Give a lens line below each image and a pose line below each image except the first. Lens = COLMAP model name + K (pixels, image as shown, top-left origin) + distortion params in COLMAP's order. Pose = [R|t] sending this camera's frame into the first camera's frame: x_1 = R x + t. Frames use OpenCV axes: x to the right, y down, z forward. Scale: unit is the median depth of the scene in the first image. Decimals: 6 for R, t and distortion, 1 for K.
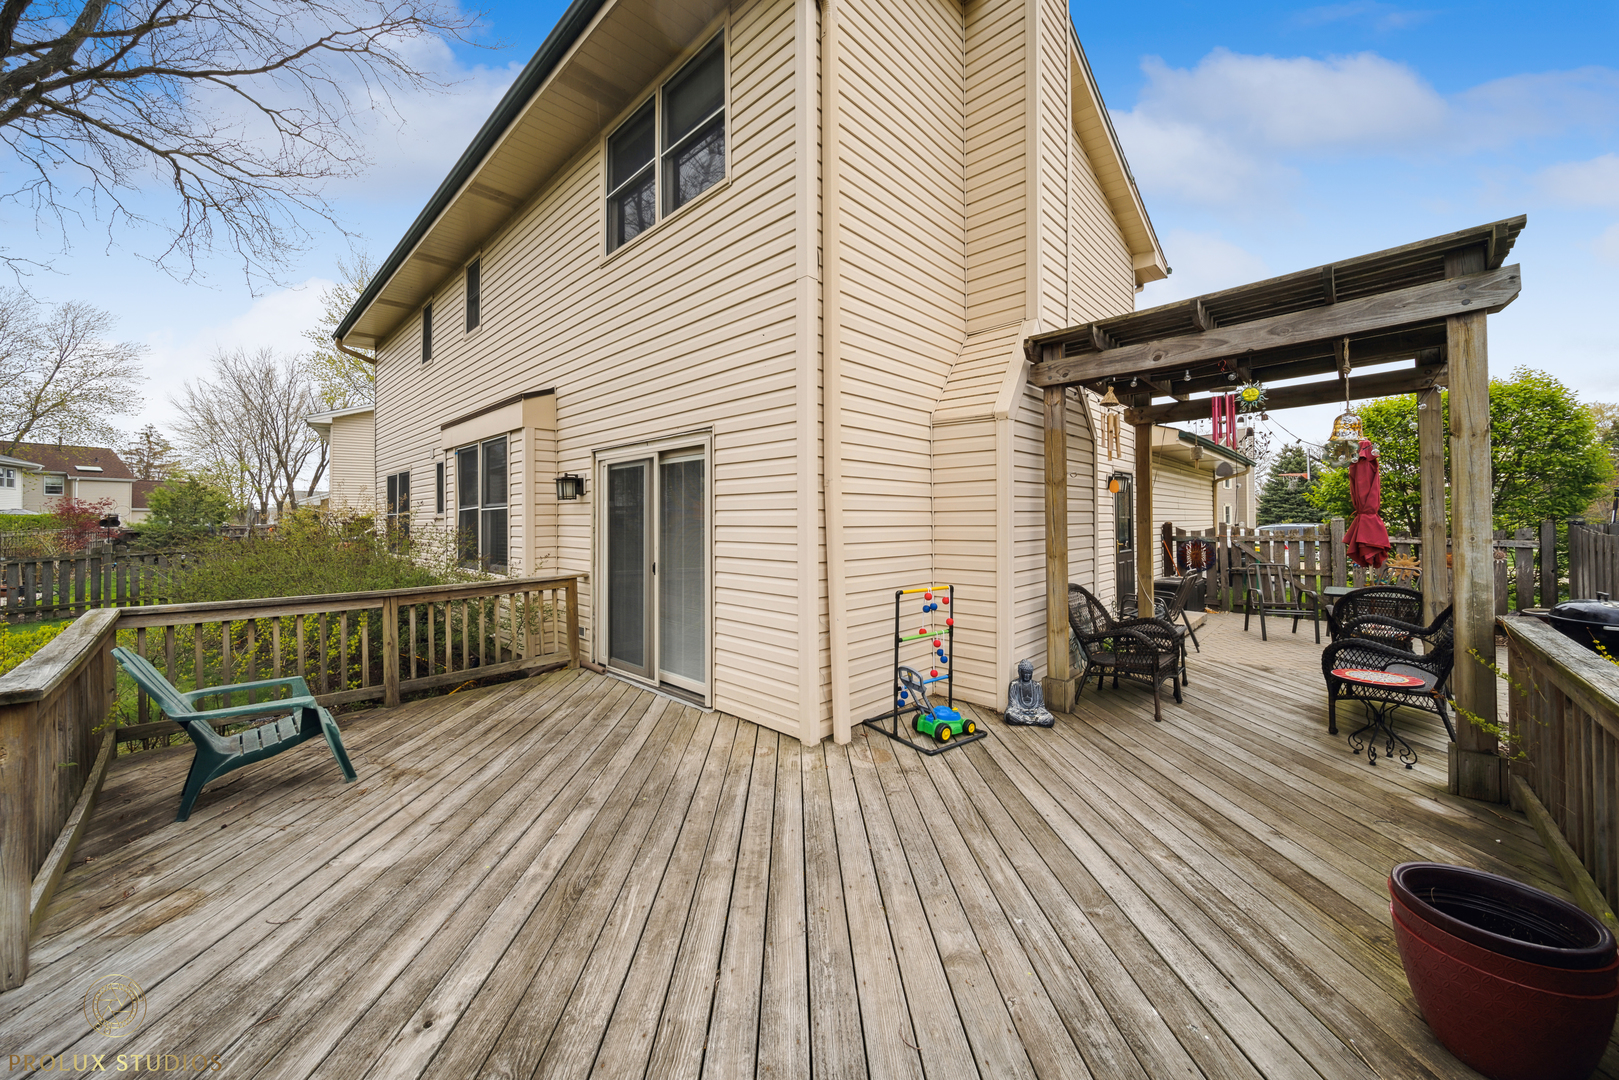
lens RADIAL K [[575.8, 0, 807.9], [0, 575.8, 534.2], [0, 0, 1]] dist [0.000751, -0.002572]
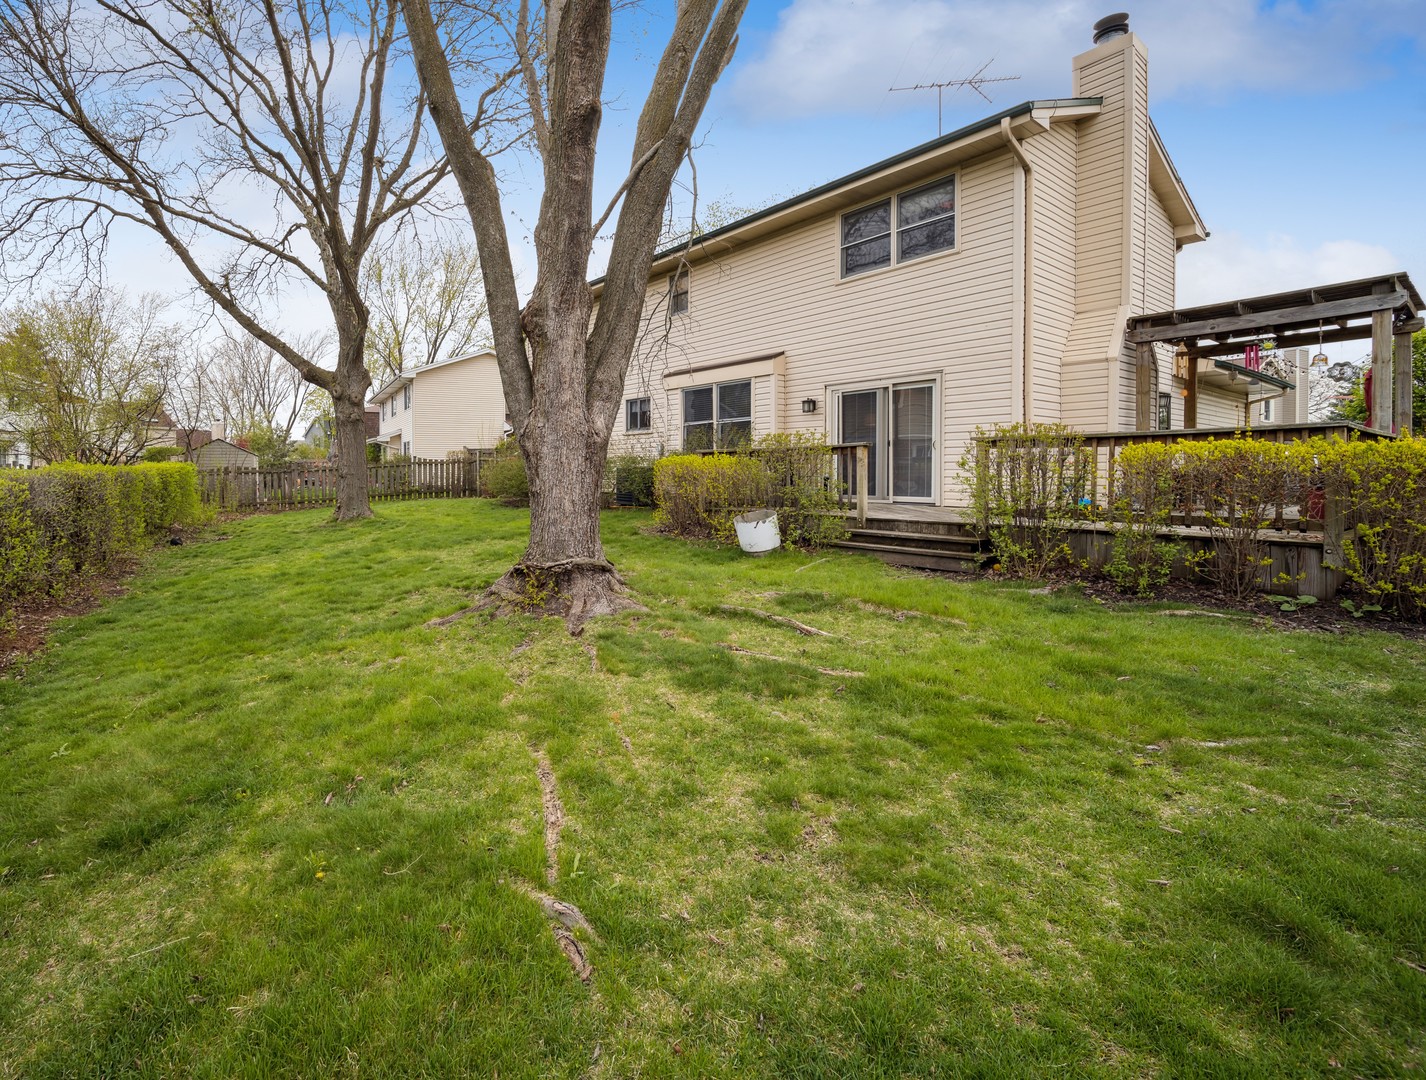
lens RADIAL K [[469.4, 0, 712.2], [0, 469.4, 460.0], [0, 0, 1]] dist [-0.000609, -0.000029]
pose [[0.971692, 0.011219, -0.235983, -0.472514], [-0.009867, 0.999927, 0.006909, 0.109153], [0.236044, -0.004385, 0.971733, -0.680220]]
